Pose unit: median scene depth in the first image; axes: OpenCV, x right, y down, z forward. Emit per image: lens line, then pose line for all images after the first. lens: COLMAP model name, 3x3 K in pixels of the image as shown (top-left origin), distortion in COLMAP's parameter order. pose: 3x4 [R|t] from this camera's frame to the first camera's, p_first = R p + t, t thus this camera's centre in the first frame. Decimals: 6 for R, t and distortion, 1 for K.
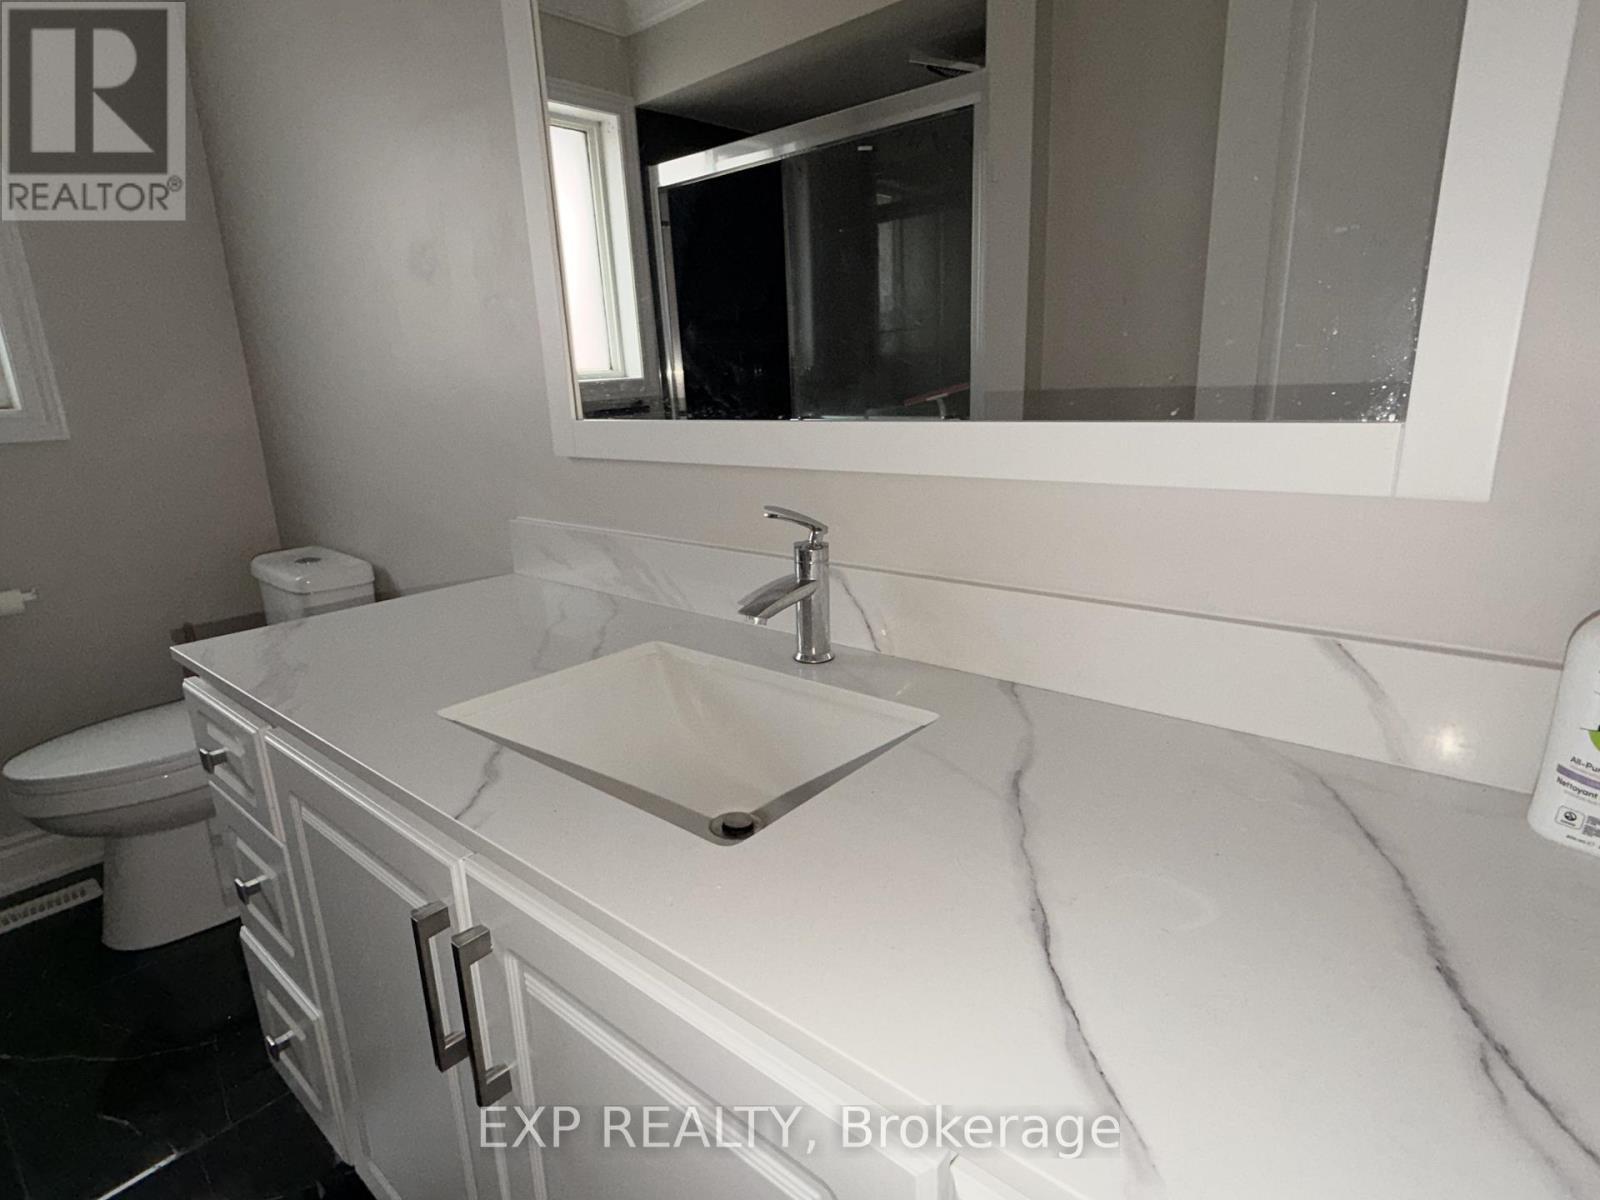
lens RADIAL K [[822.2, 0, 793.6], [0, 822.2, 596.7], [0, 0, 1]] dist [0.004453, -0.000088]
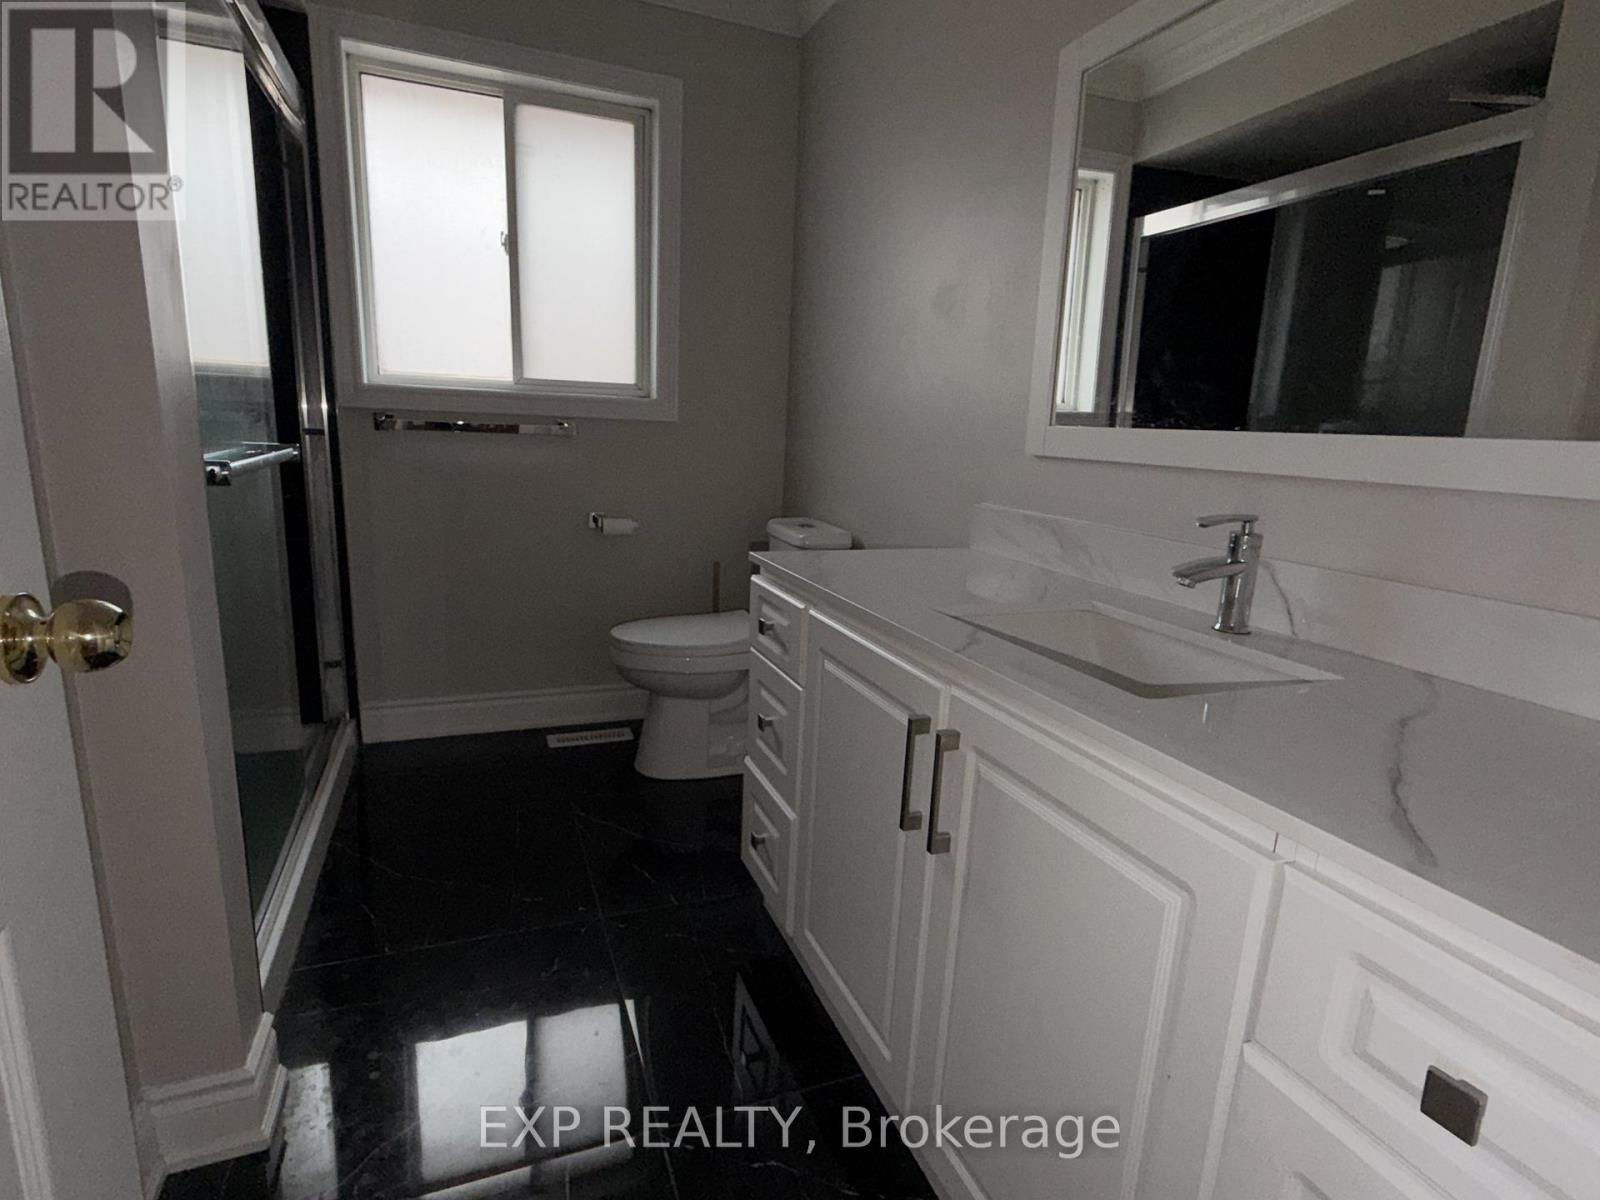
lens RADIAL K [[822.2, 0, 801.8], [0, 822.2, 601.5], [0, 0, 1]] dist [0.004453, -0.000088]
pose [[0.881285, 0.169423, -0.441171, -0.001779], [-0.189195, 0.981939, -0.000842, 0.076242], [0.433061, 0.084209, 0.897423, -0.161999]]
